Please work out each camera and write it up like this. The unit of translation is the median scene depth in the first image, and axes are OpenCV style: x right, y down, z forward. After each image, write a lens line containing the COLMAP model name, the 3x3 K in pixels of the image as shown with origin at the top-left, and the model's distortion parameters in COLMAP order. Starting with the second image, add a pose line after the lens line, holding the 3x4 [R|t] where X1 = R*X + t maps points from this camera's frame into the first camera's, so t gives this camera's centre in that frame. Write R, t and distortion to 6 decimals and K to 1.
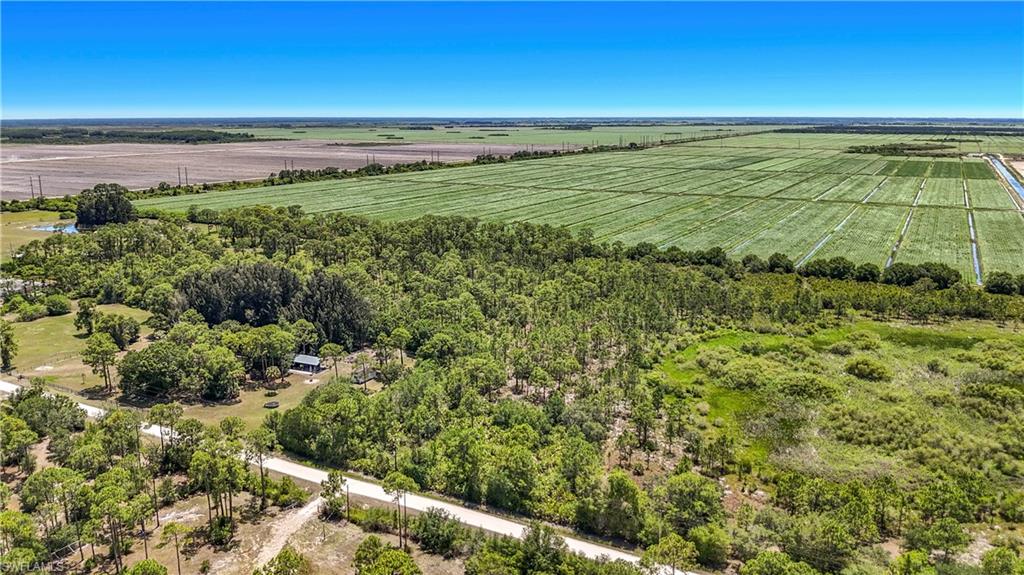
lens RADIAL K [[801.2, 0, 512.0], [0, 801.2, 287.5], [0, 0, 1]] dist [0.037791, -0.090463]
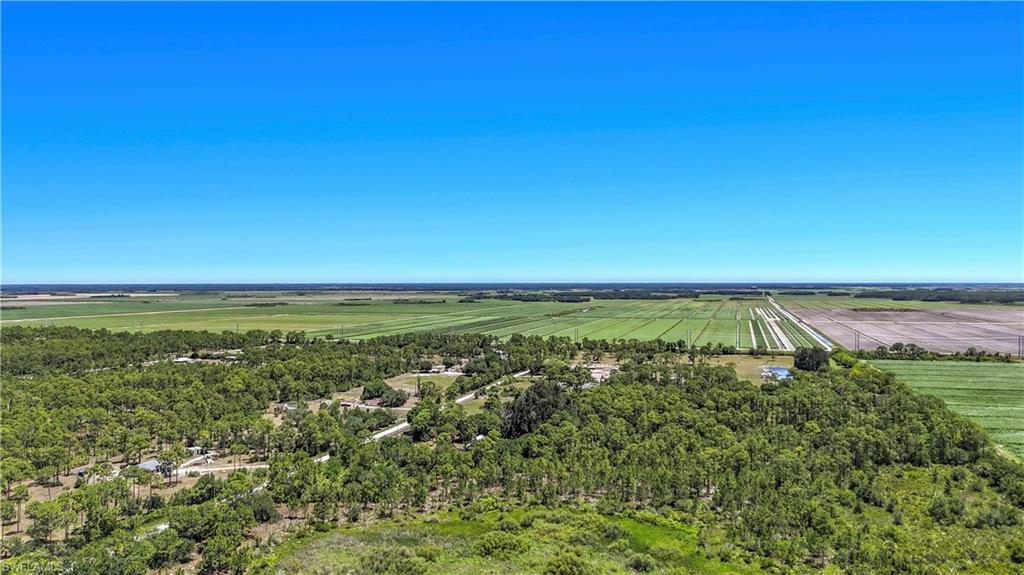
lens RADIAL K [[792.7, 0, 512.0], [0, 792.7, 287.5], [0, 0, 1]] dist [0.034976, -0.094862]
pose [[0.223565, 0.011873, -0.974617, 0.767954], [-0.206145, 0.977882, -0.035374, -0.095631], [0.952640, 0.208821, 0.221068, 0.405926]]
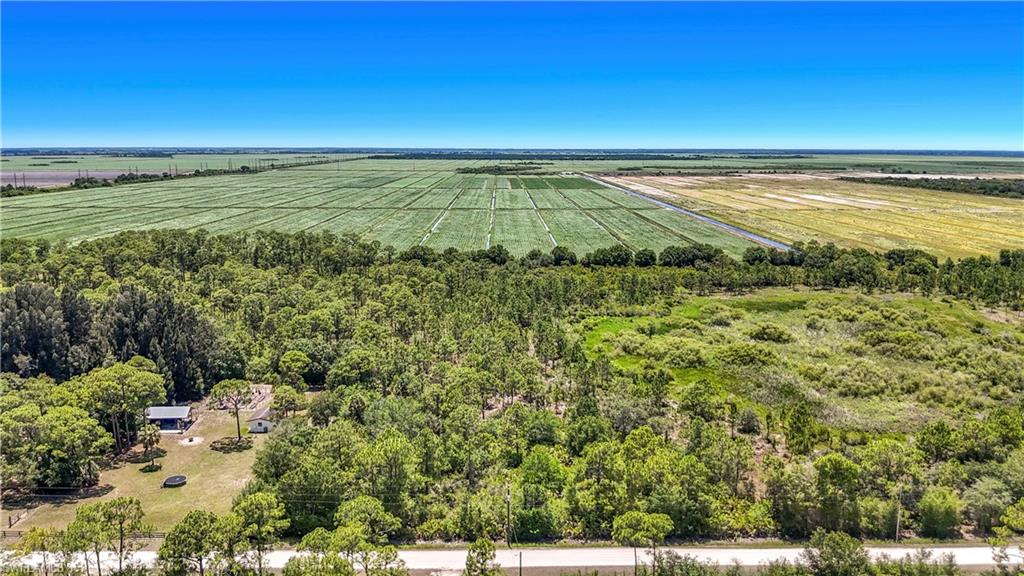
lens RADIAL K [[801.2, 0, 512.0], [0, 801.2, 288.0], [0, 0, 1]] dist [0.037791, -0.090463]
pose [[0.867908, -0.081857, 0.489933, -0.200562], [0.100531, 0.994863, -0.011868, 0.014023], [-0.486445, 0.059554, 0.871679, 0.160359]]
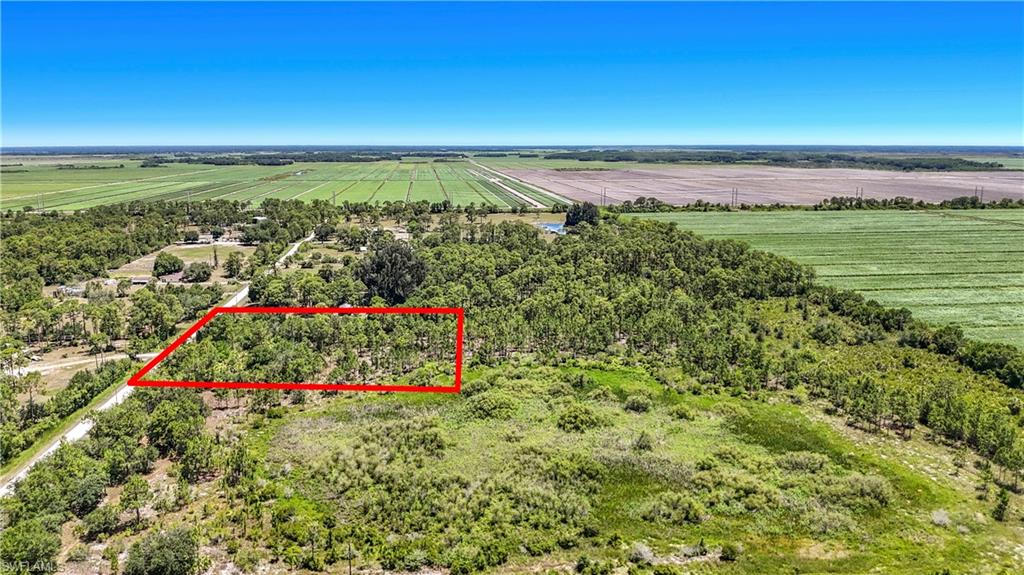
lens RADIAL K [[801.2, 0, 512.0], [0, 801.2, 287.5], [0, 0, 1]] dist [0.037791, -0.090463]
pose [[0.577930, 0.147273, -0.802687, 0.653517], [-0.173758, 0.983235, 0.055294, -0.046841], [0.797374, 0.107517, 0.593831, 0.233486]]
